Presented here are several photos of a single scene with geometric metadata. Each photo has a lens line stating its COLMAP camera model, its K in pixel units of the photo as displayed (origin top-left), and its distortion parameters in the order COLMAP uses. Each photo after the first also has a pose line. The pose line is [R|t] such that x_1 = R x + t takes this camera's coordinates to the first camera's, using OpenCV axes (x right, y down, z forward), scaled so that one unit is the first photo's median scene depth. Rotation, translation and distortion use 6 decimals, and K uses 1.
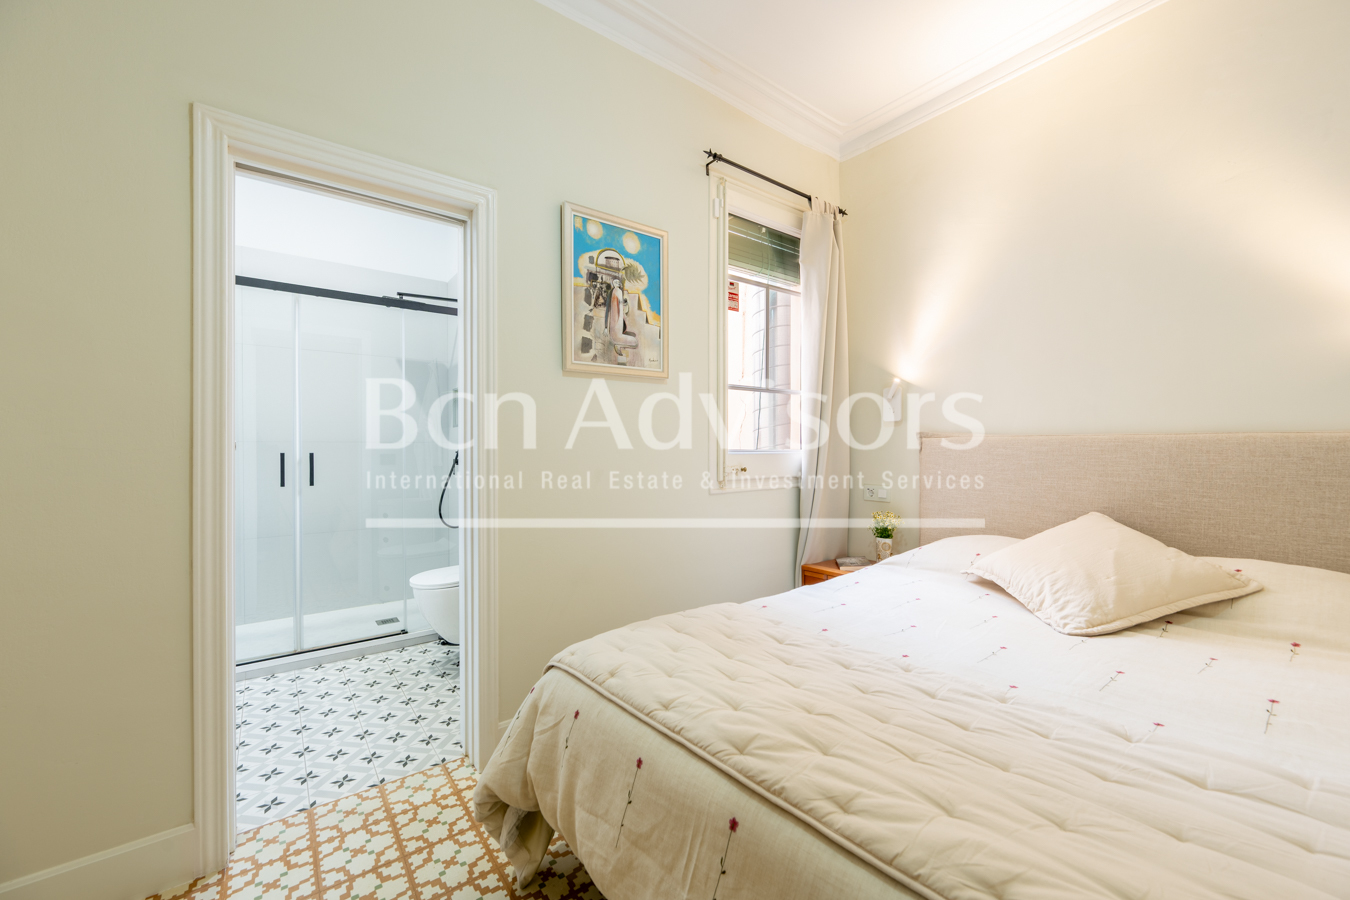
lens RADIAL K [[532.6, 0, 675.9], [0, 532.6, 448.9], [0, 0, 1]] dist [-0.007519, 0.002190]
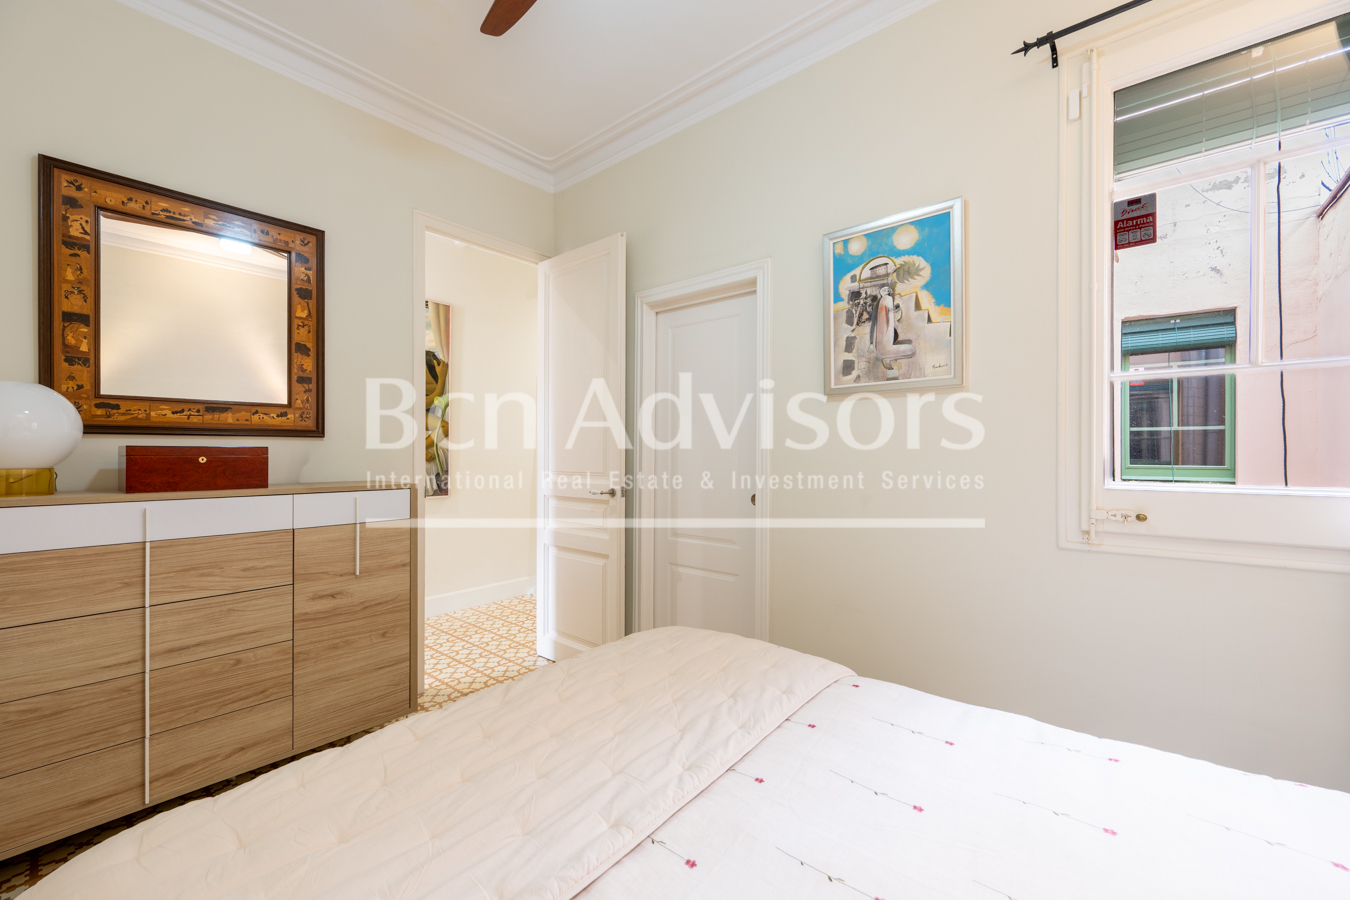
lens RADIAL K [[532.6, 0, 675.4], [0, 532.6, 451.8], [0, 0, 1]] dist [-0.007519, 0.002190]
pose [[0.219368, -0.004694, -0.975631, 0.697200], [-0.009152, 0.999935, -0.006869, -0.028531], [0.975599, 0.010435, 0.219310, 0.459962]]
